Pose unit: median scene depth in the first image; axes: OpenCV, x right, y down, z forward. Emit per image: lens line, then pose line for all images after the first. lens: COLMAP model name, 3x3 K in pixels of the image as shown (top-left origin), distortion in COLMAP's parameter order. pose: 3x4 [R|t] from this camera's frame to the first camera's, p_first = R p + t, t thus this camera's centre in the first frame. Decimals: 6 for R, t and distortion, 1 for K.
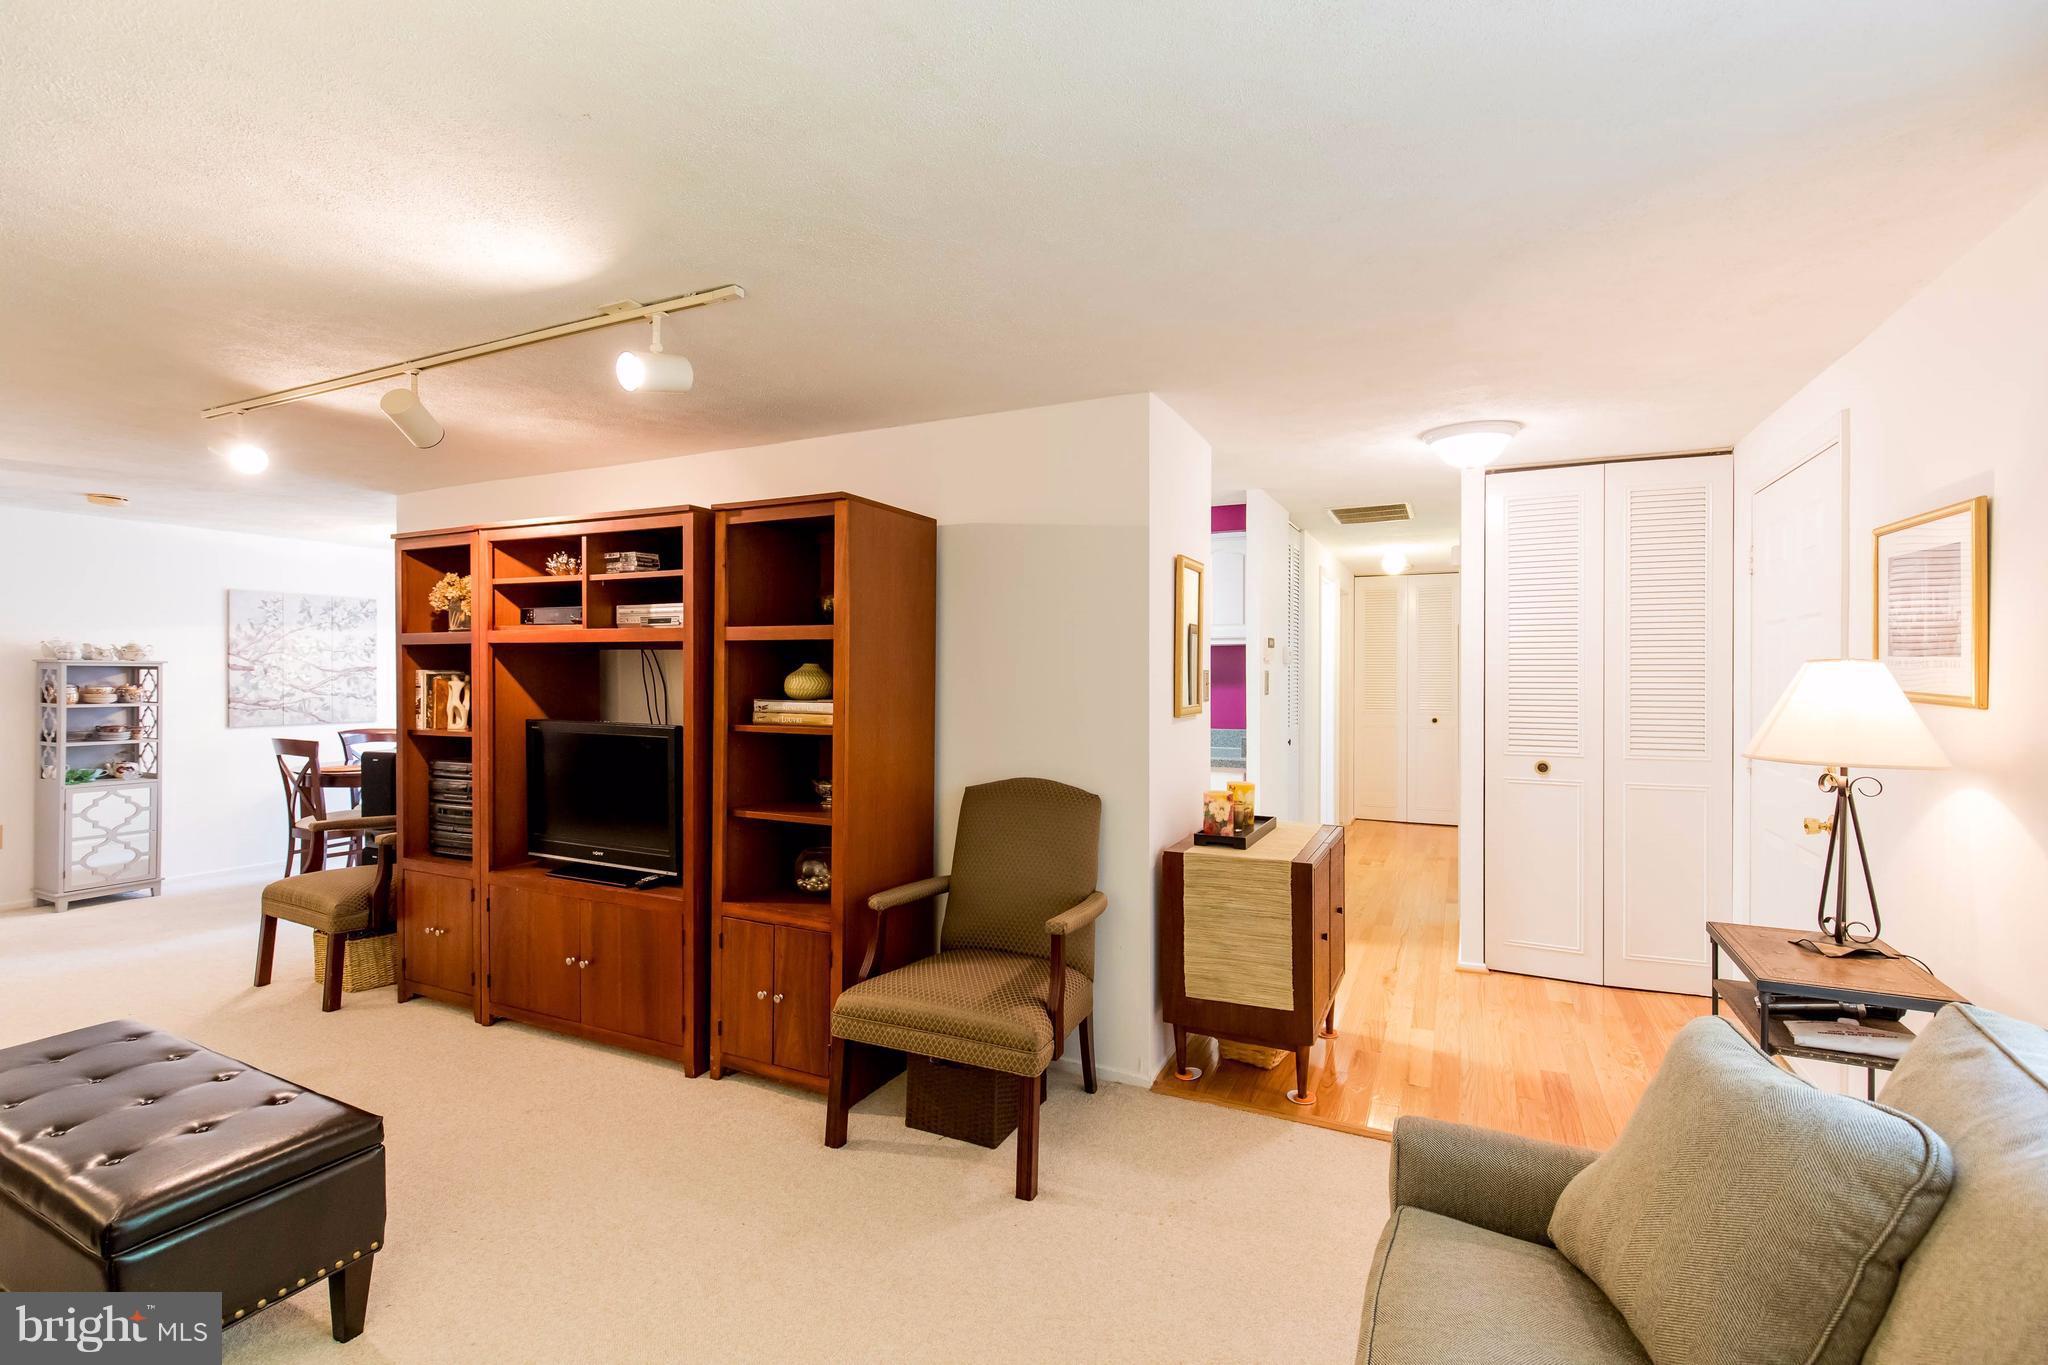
lens RADIAL K [[915.5, 0, 1021.0], [0, 915.5, 676.5], [0, 0, 1]] dist [0.010041, -0.002712]
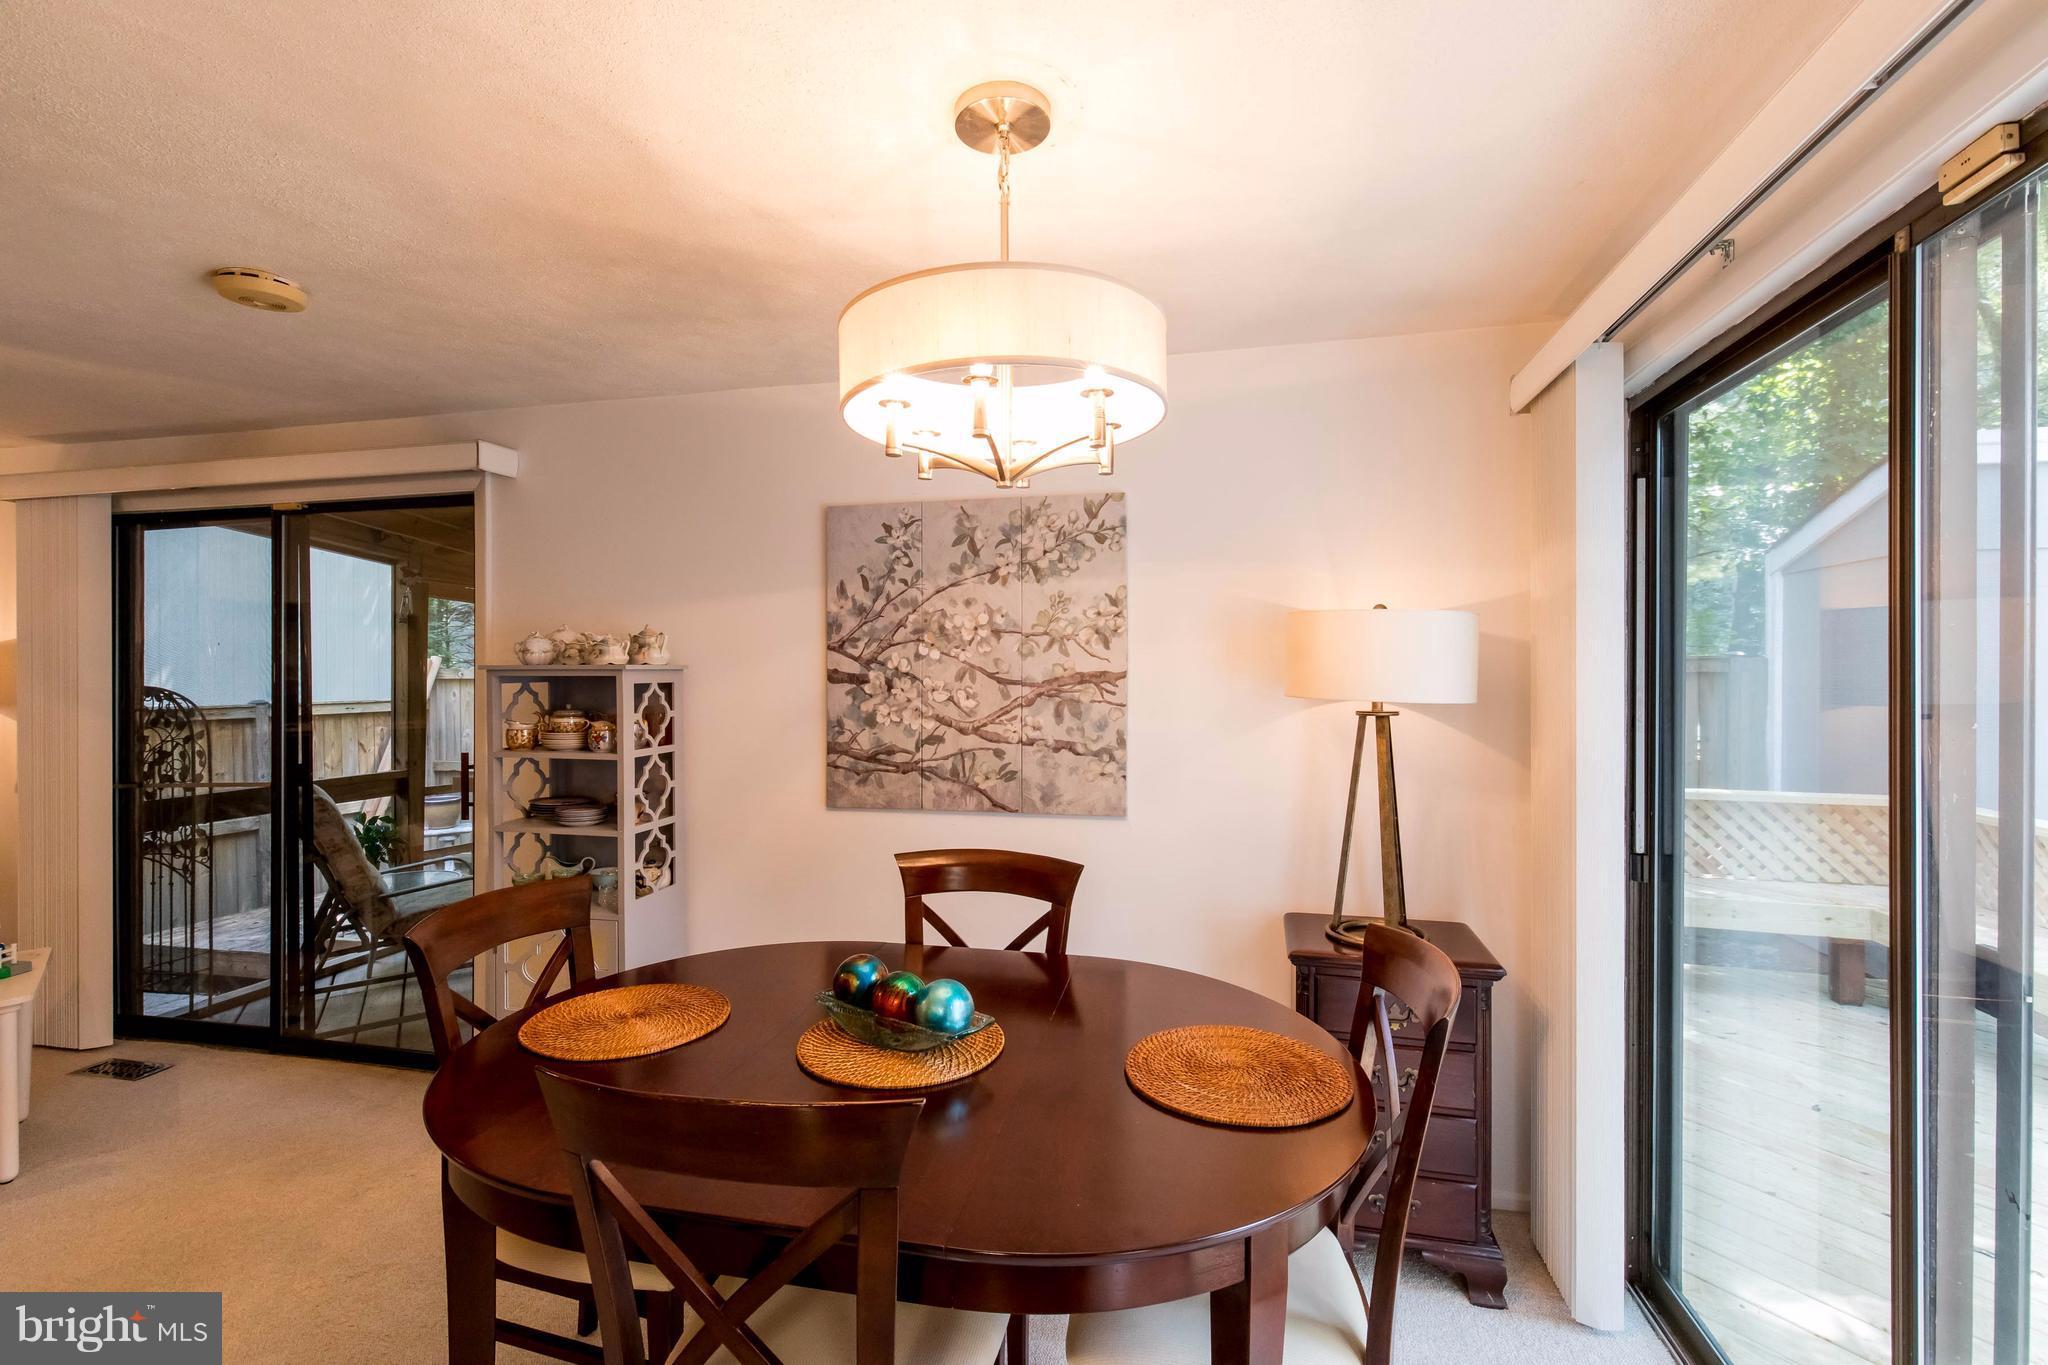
lens RADIAL K [[915.5, 0, 1016.6], [0, 915.5, 684.6], [0, 0, 1]] dist [0.010041, -0.002712]
pose [[0.222402, 0.005979, -0.974937, -0.428025], [-0.001068, 0.999982, 0.005888, -0.009404], [0.974954, -0.000268, 0.222404, 1.079946]]
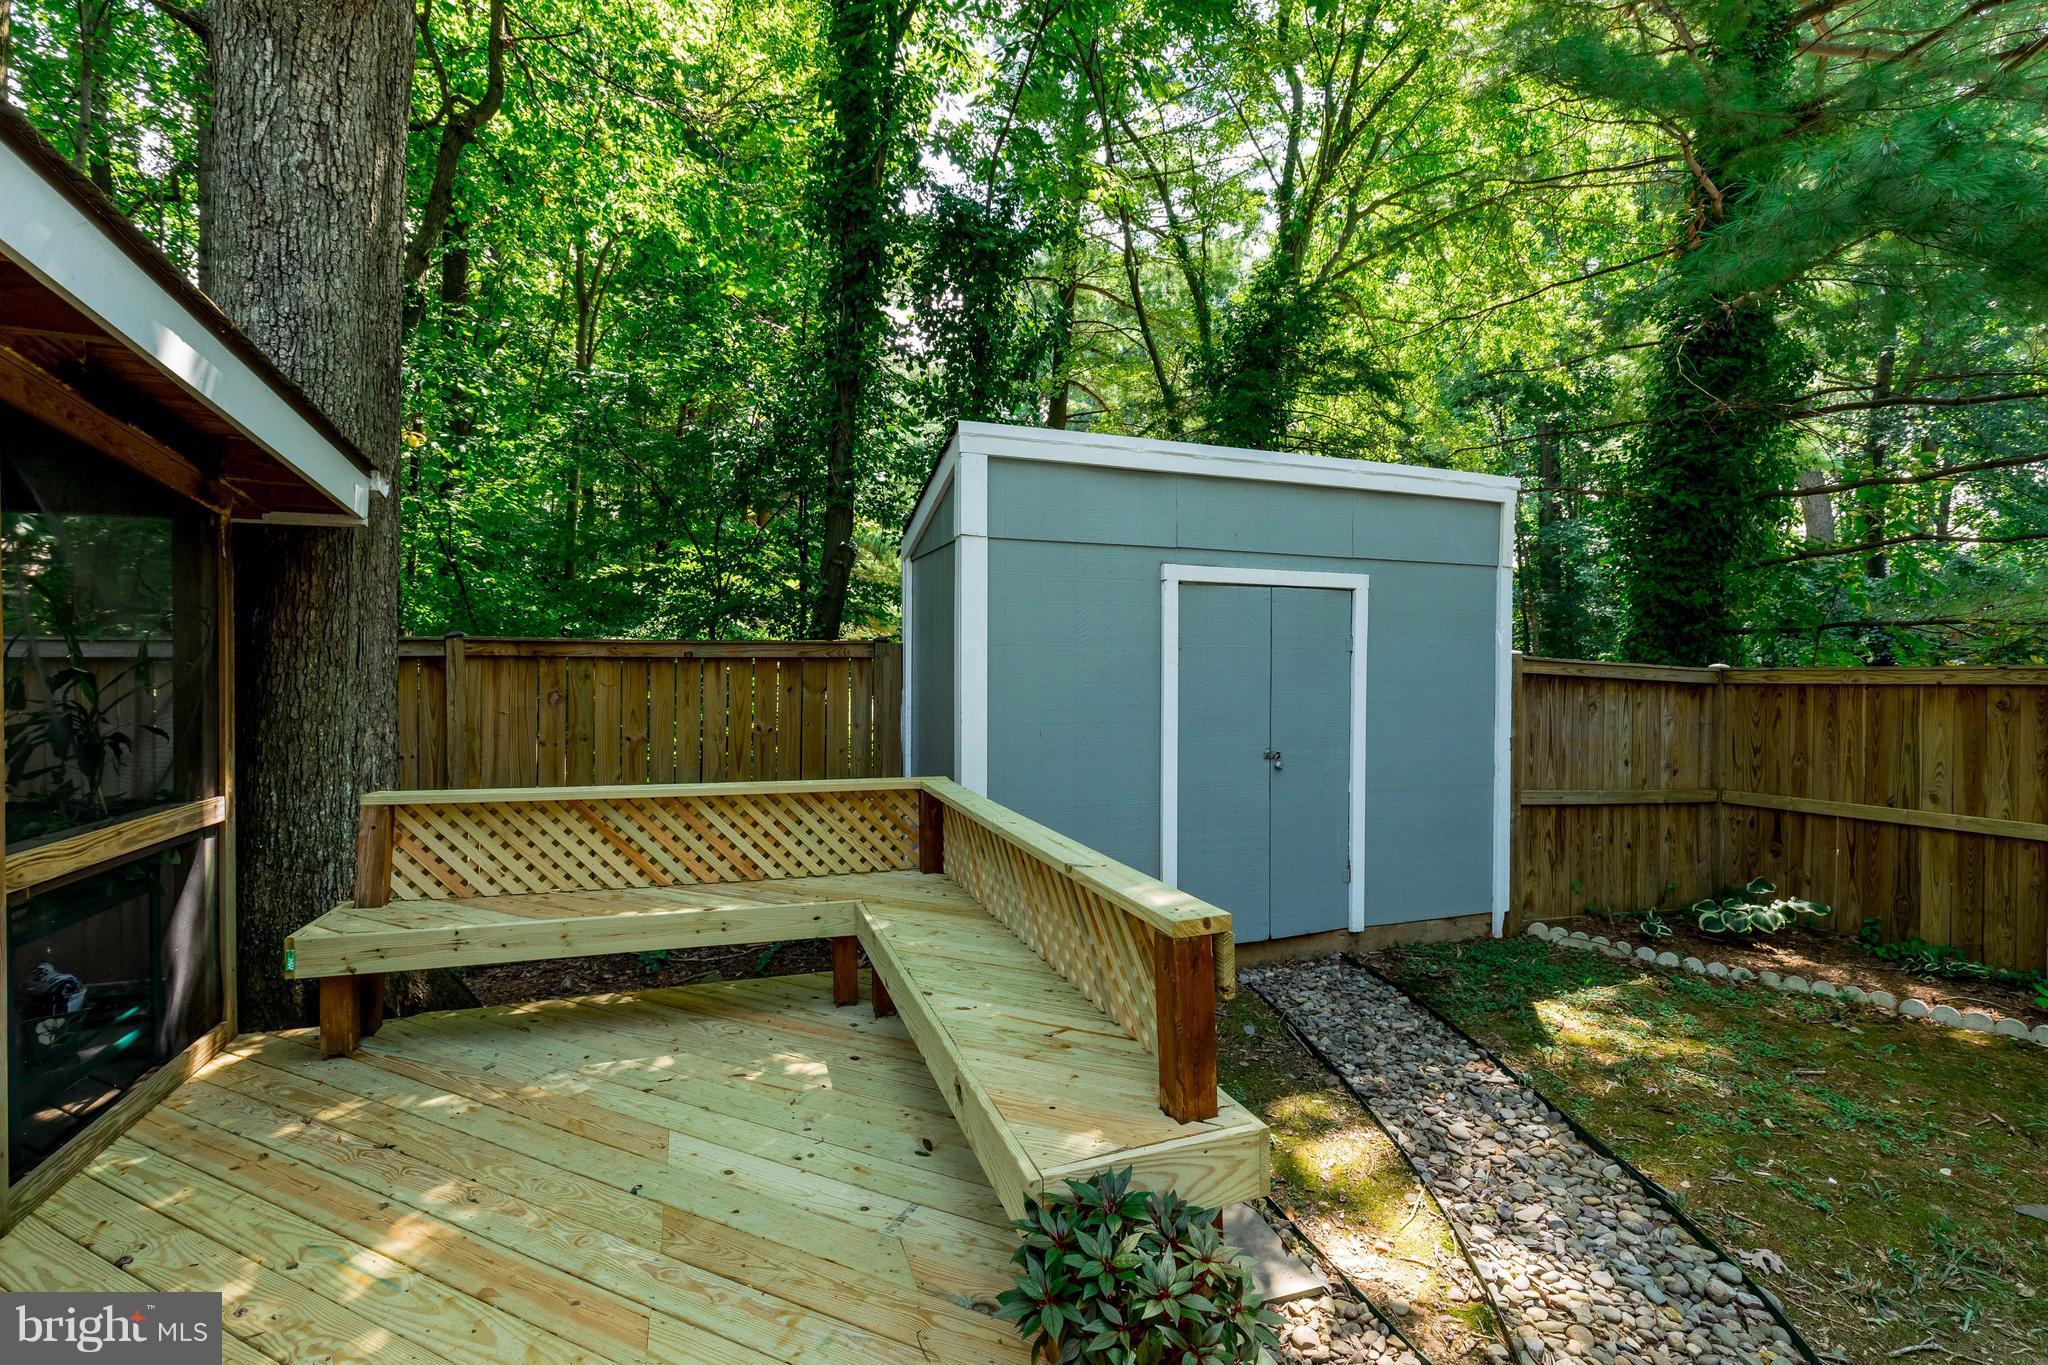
lens RADIAL K [[915.5, 0, 1031.5], [0, 915.5, 679.8], [0, 0, 1]] dist [0.010041, -0.002712]
pose [[0.725075, 0.004613, -0.688655, -0.427988], [-0.002291, 0.999988, 0.004287, 0.003247], [0.688666, -0.001531, 0.725077, 1.486366]]
